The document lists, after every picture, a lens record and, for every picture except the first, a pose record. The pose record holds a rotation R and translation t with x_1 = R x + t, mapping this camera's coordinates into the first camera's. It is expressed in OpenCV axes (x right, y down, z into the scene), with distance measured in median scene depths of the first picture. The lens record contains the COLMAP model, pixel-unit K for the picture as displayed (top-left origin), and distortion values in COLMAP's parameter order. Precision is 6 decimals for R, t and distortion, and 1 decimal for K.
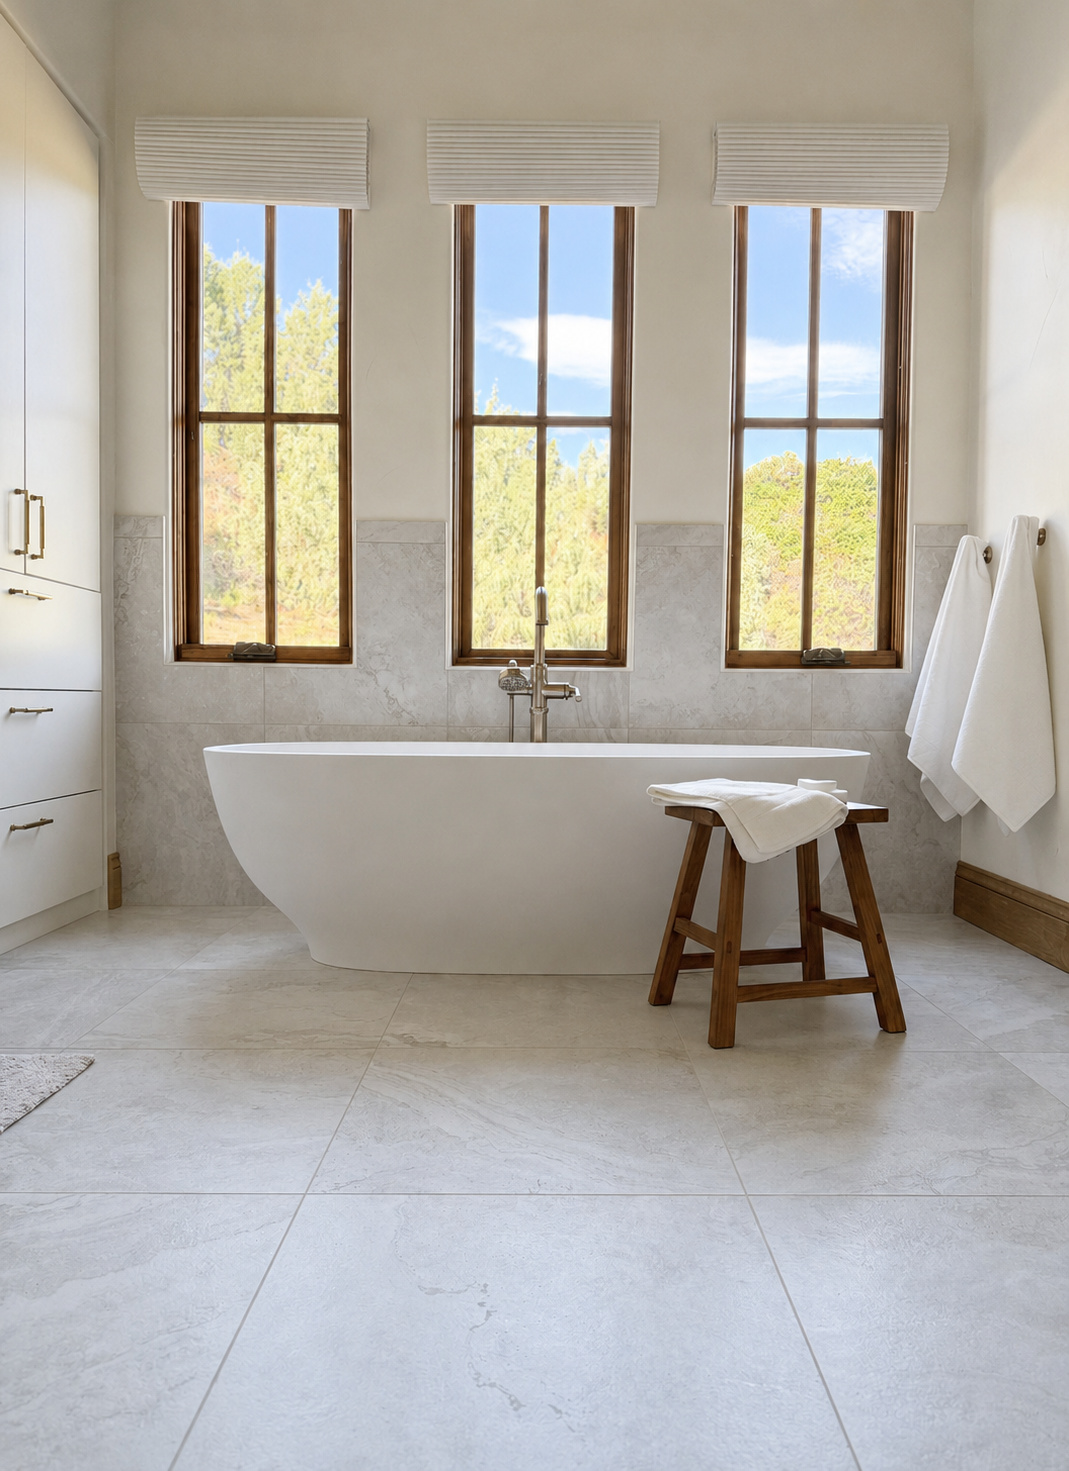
lens RADIAL K [[1043.7, 0, 534.5], [0, 1043.7, 735.5], [0, 0, 1]] dist [0.047048, -0.004498]
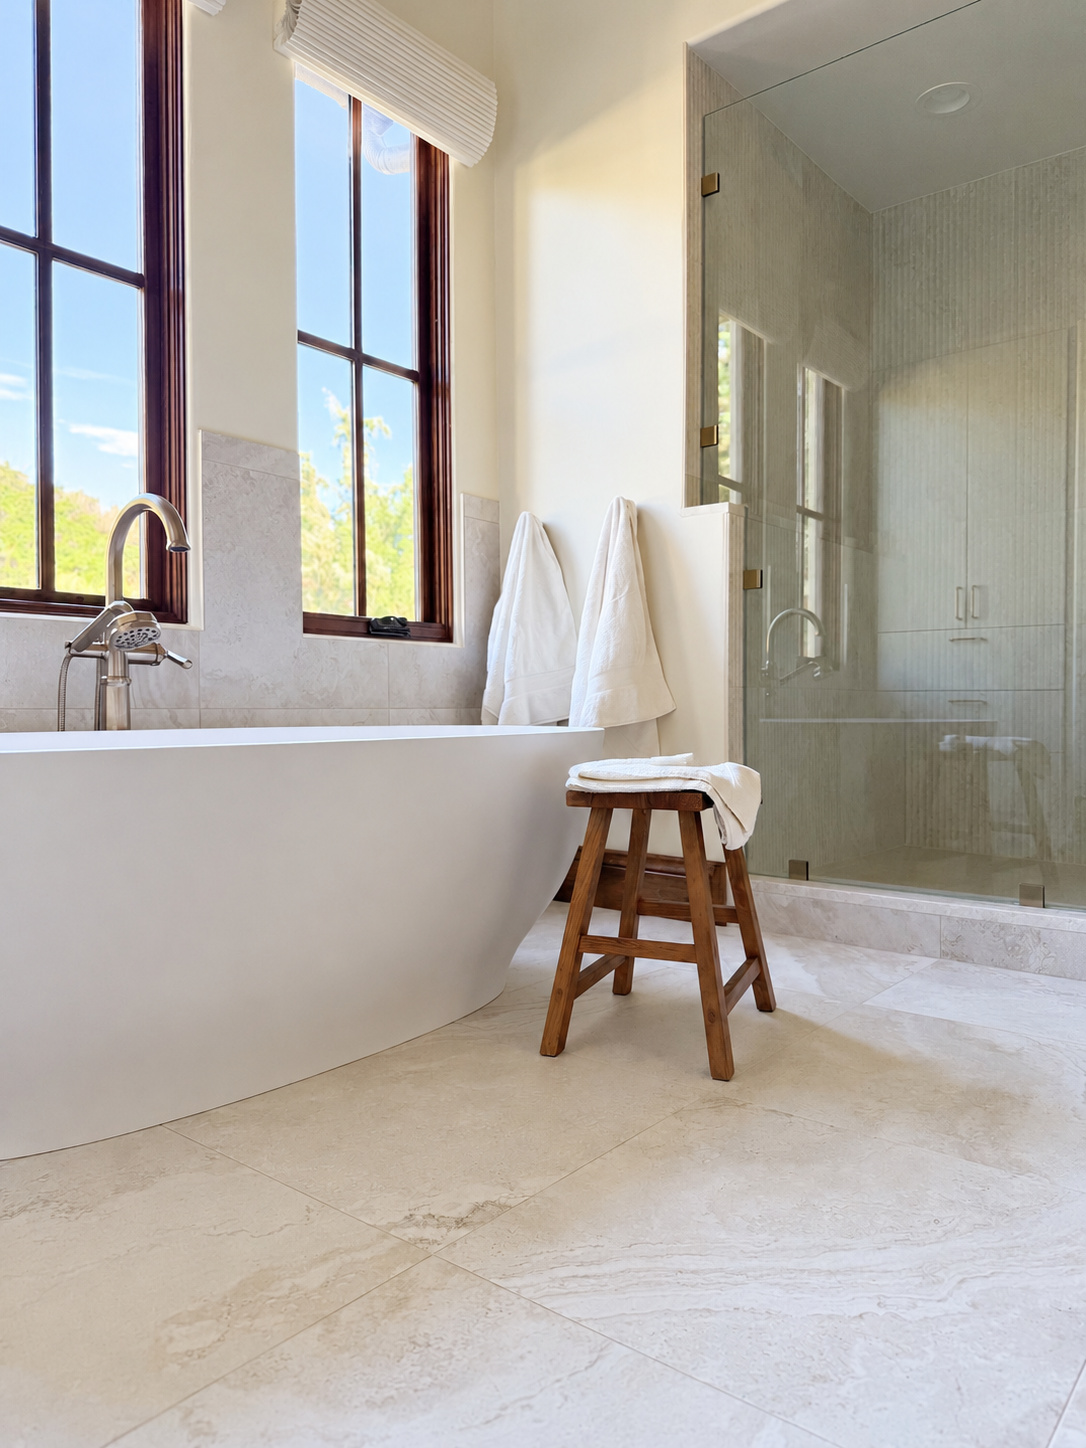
lens RADIAL K [[1038.6, 0, 550.3], [0, 1038.6, 730.2], [0, 0, 1]] dist [-0.003497, -0.007427]
pose [[0.625576, -0.025961, 0.779731, -0.376932], [0.030738, 0.999490, 0.008617, 0.010600], [-0.779557, 0.018577, 0.626055, 0.421095]]
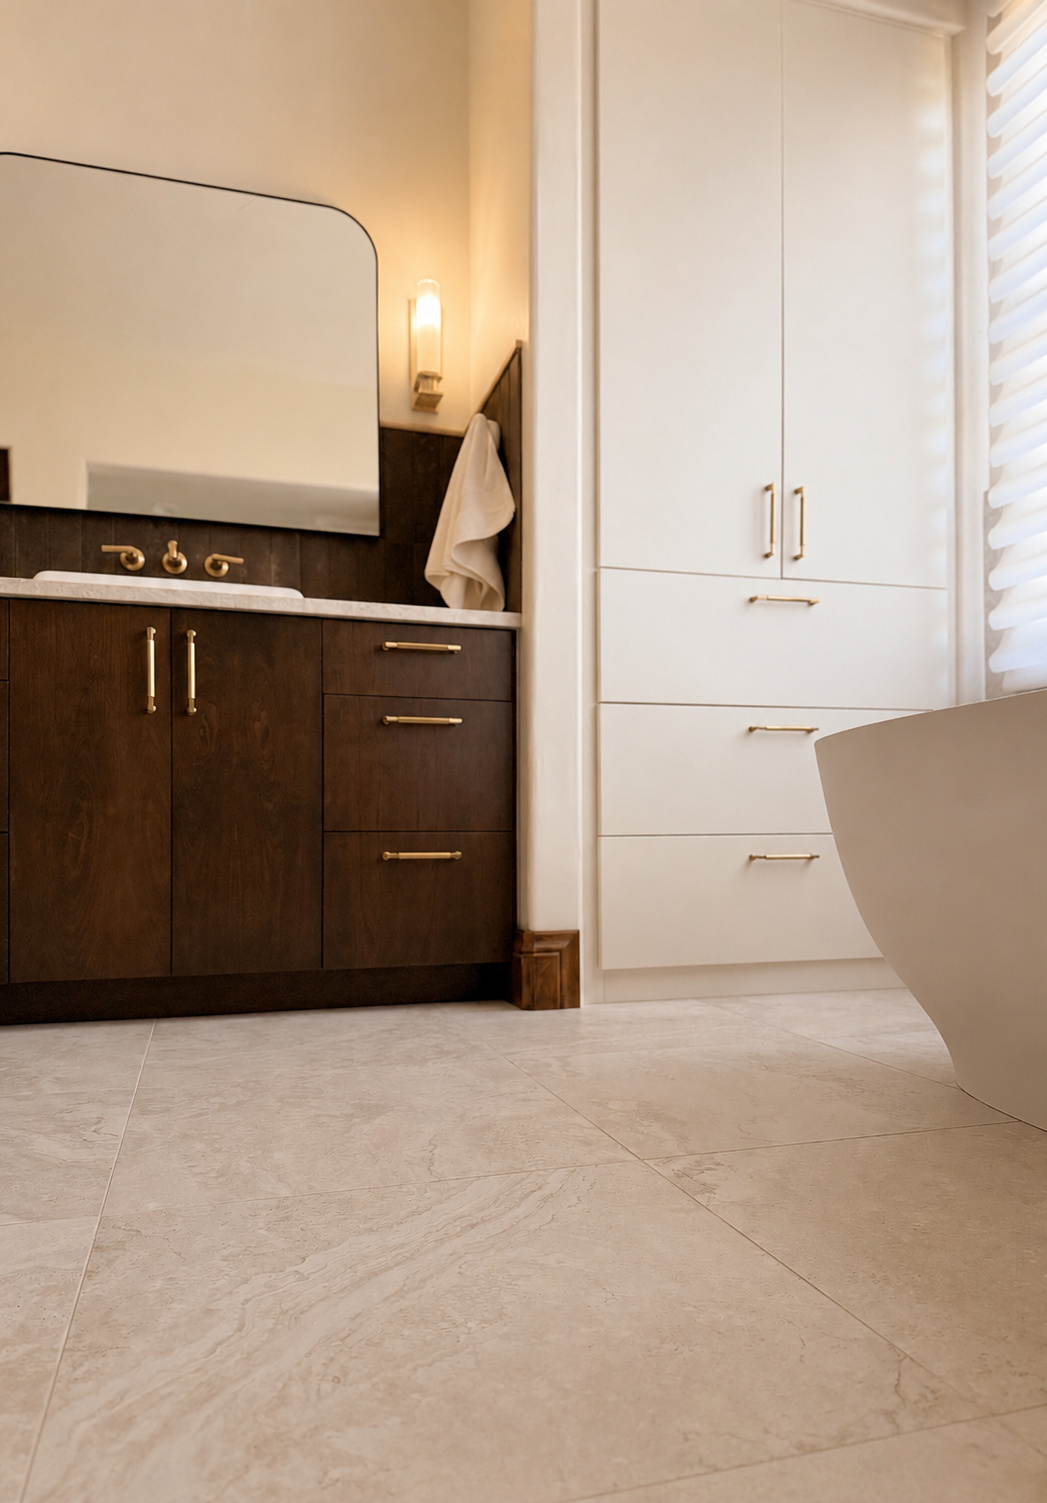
lens RADIAL K [[1044.2, 0, 527.9], [0, 1044.2, 820.3], [0, 0, 1]] dist [0.085389, -0.124653]
pose [[0.297665, -0.026336, -0.954307, 0.299221], [-0.017296, 0.999307, -0.032973, 0.084897], [0.954514, 0.026321, 0.297003, 0.526630]]
